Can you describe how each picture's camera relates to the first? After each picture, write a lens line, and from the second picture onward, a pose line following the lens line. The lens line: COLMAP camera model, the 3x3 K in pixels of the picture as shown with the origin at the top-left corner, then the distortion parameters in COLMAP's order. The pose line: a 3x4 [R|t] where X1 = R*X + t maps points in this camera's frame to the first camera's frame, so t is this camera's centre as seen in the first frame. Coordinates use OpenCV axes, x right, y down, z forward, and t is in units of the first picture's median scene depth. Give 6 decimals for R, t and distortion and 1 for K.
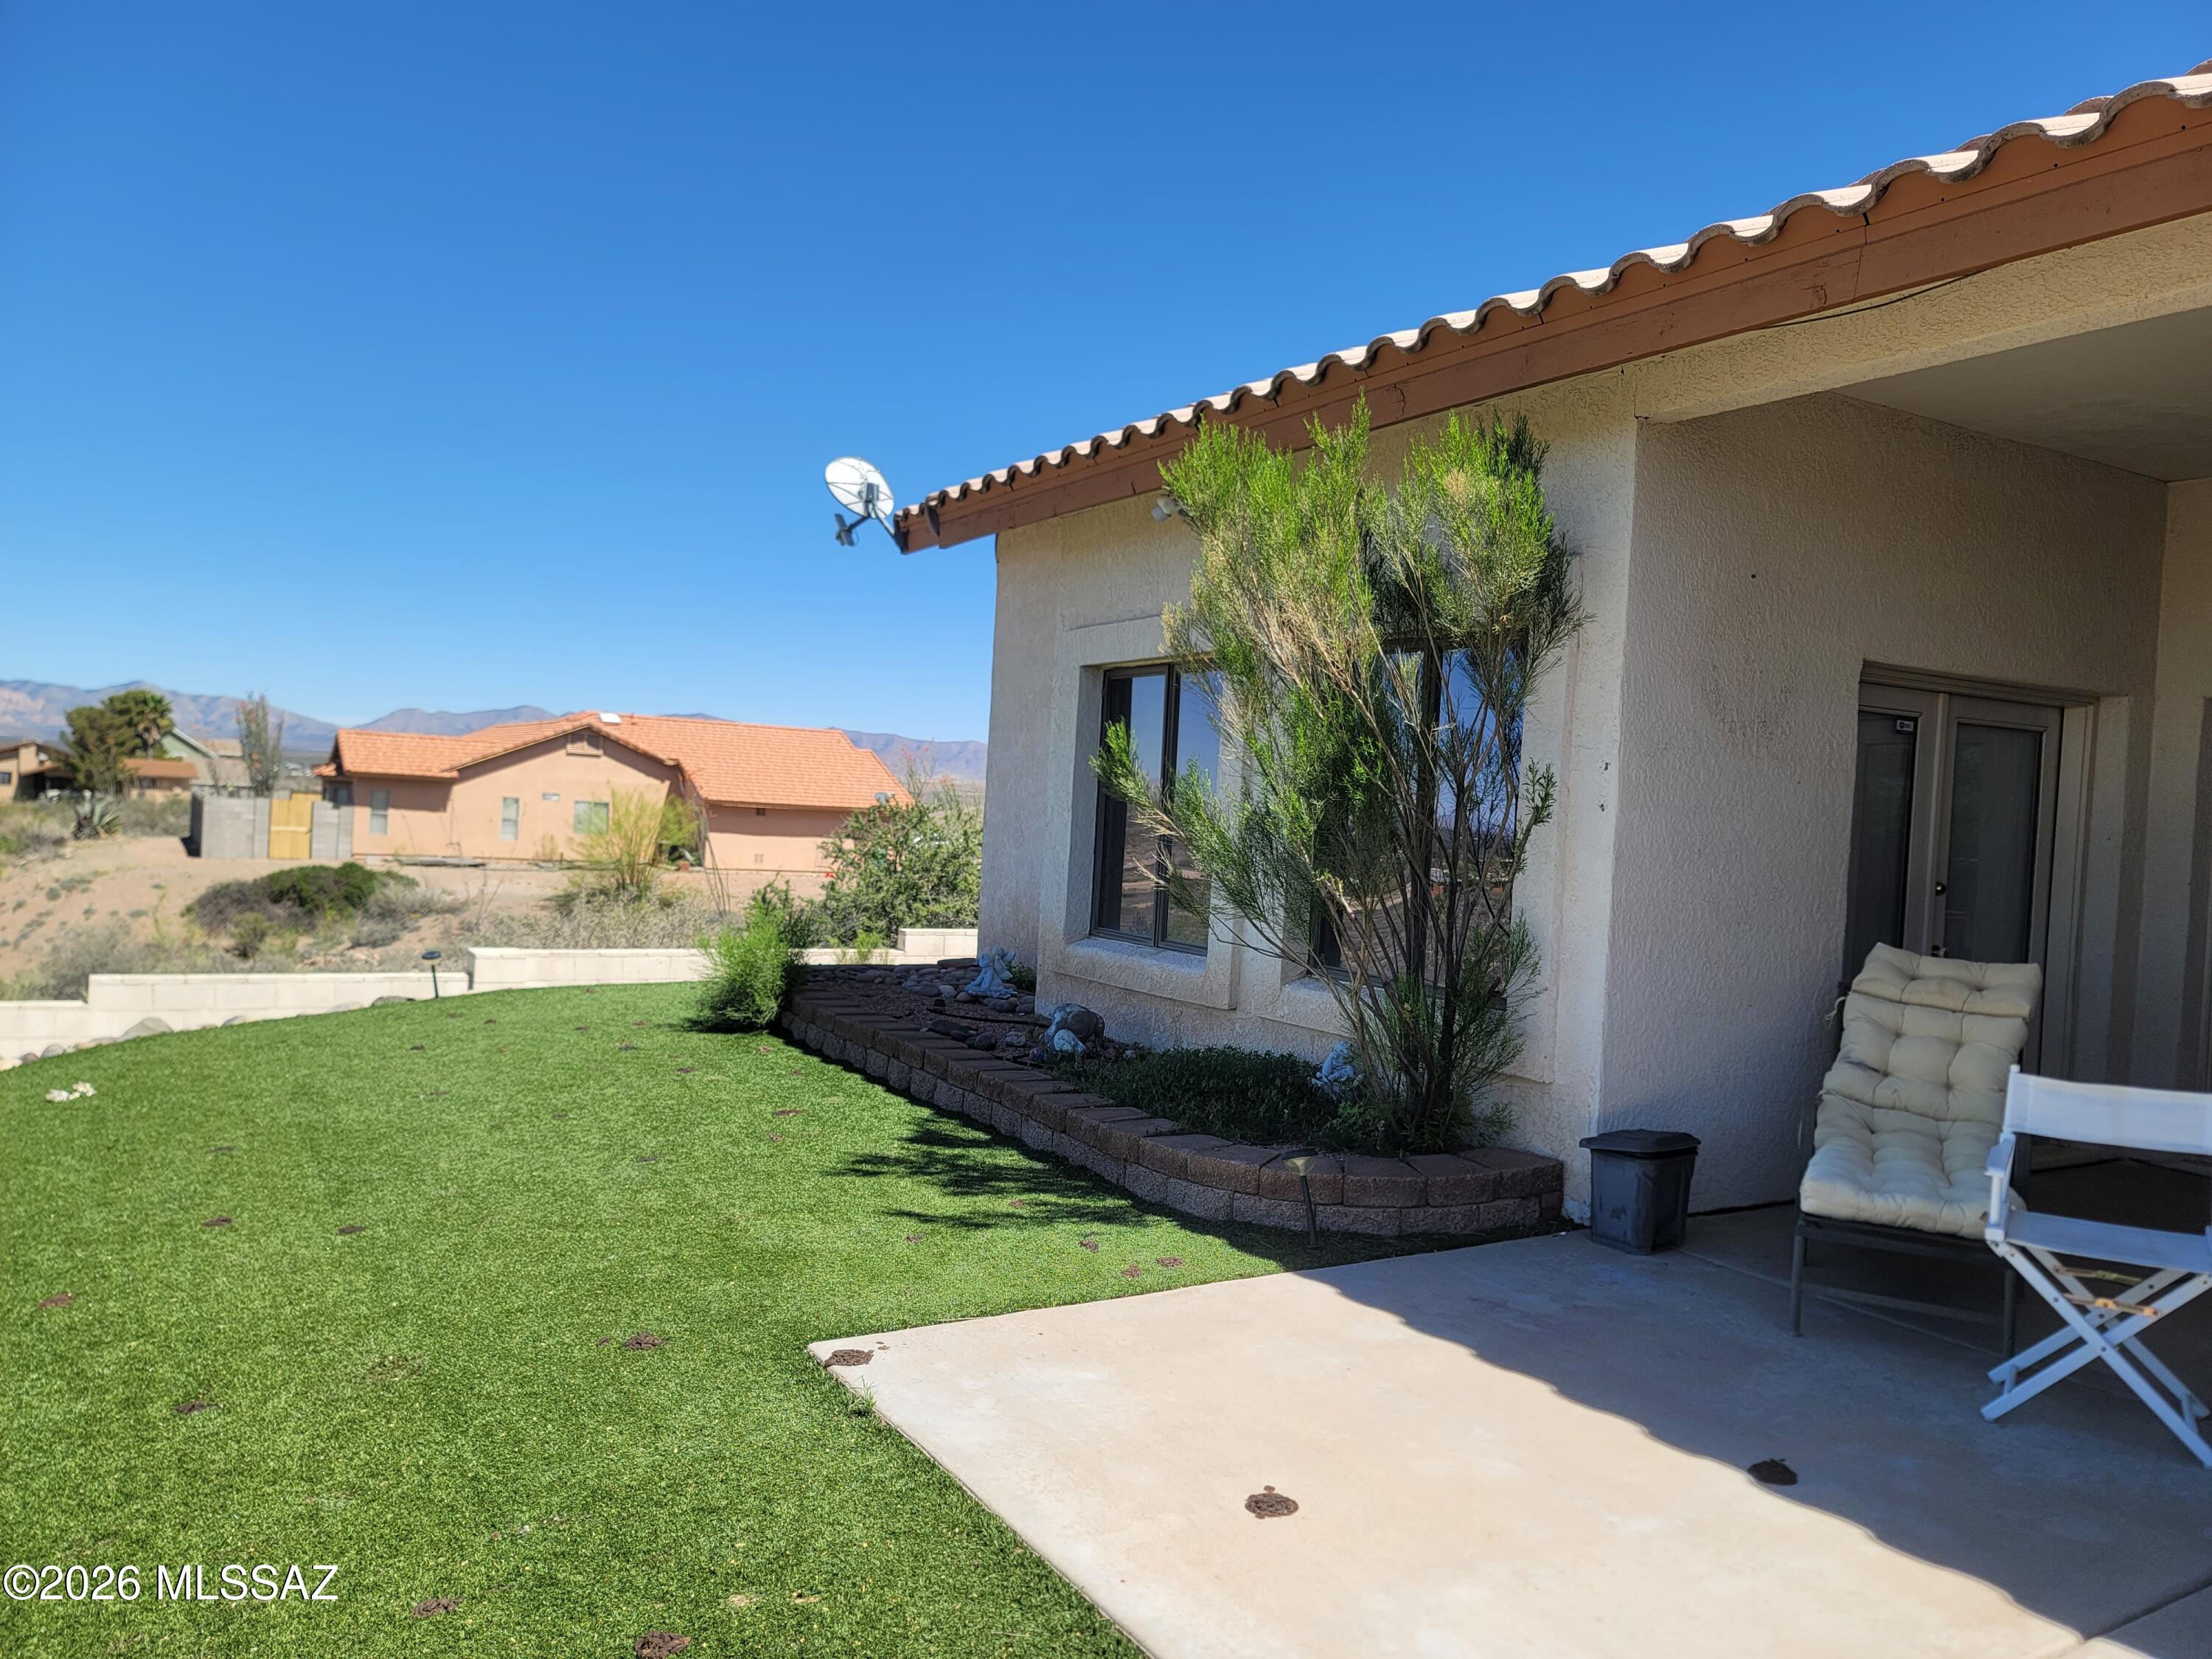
lens RADIAL K [[1630.3, 0, 1069.4], [0, 1630.3, 869.1], [0, 0, 1]] dist [0.075264, -0.074144]
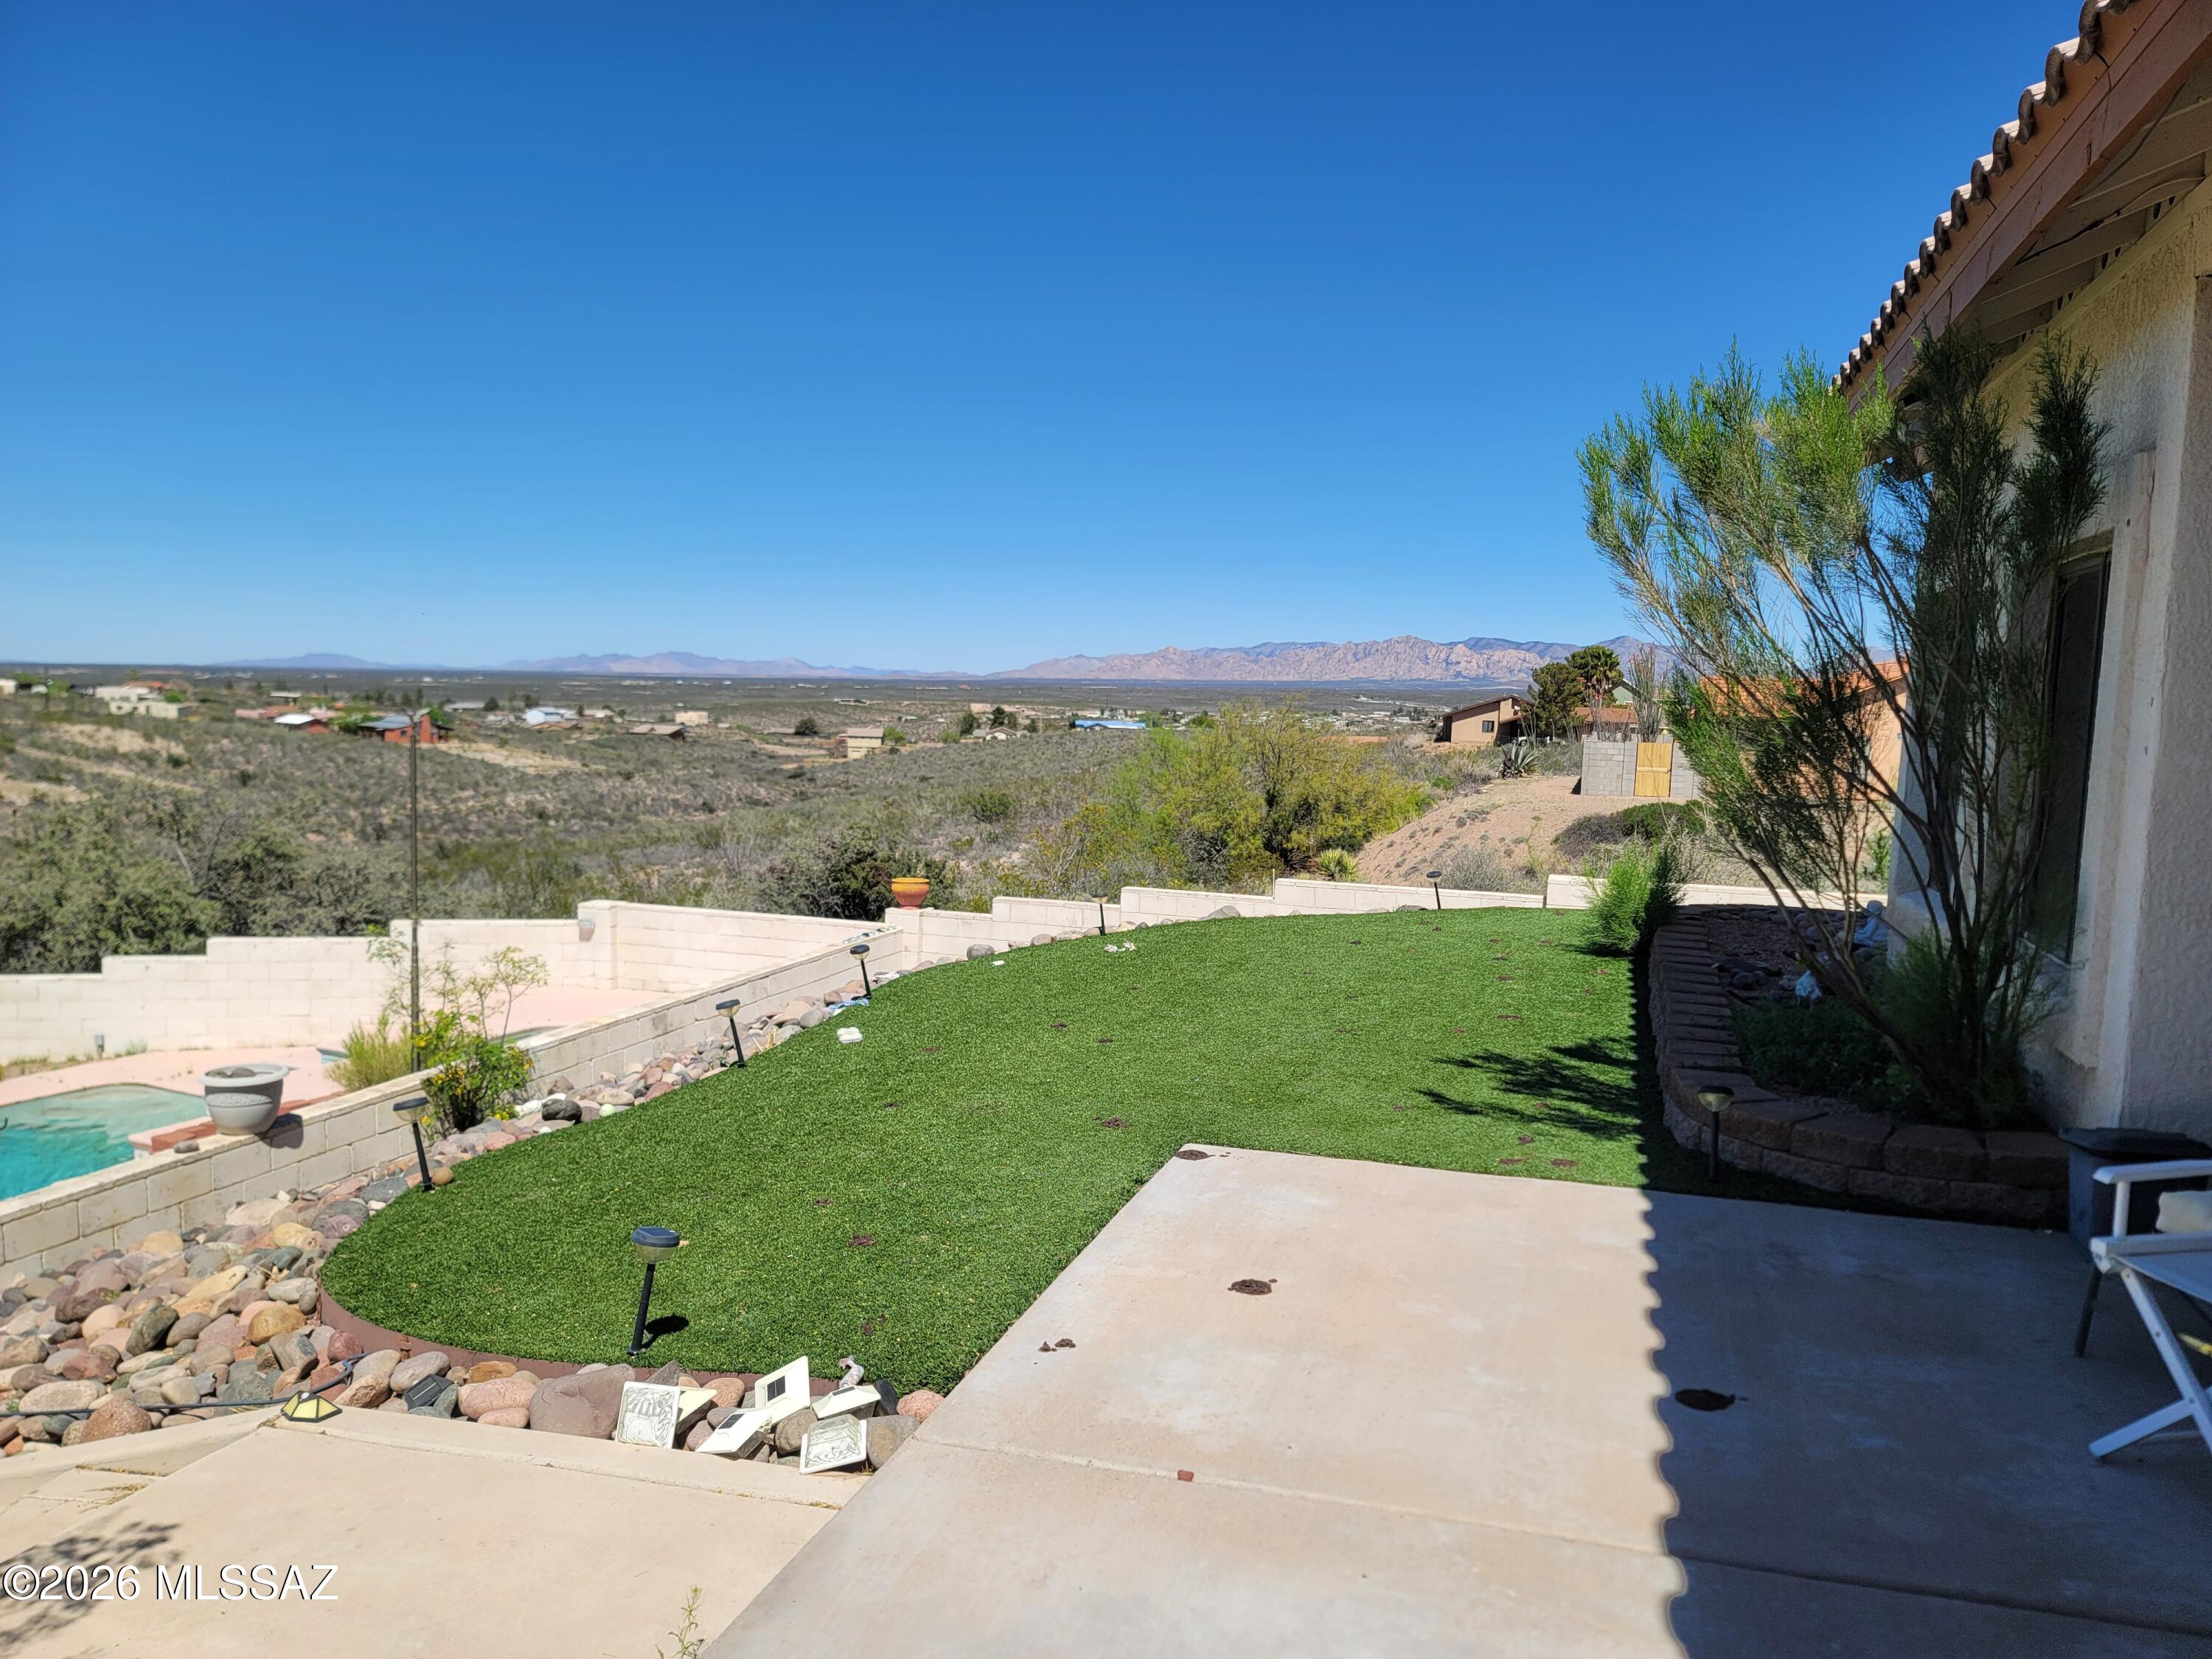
lens RADIAL K [[1624.2, 0, 1106.0], [0, 1624.2, 829.5], [0, 0, 1]] dist [0.118490, -0.121207]
pose [[0.665255, 0.031083, -0.745969, 0.641060], [-0.021896, 0.999515, 0.022121, -0.003039], [0.746295, 0.001617, 0.665613, 0.027064]]
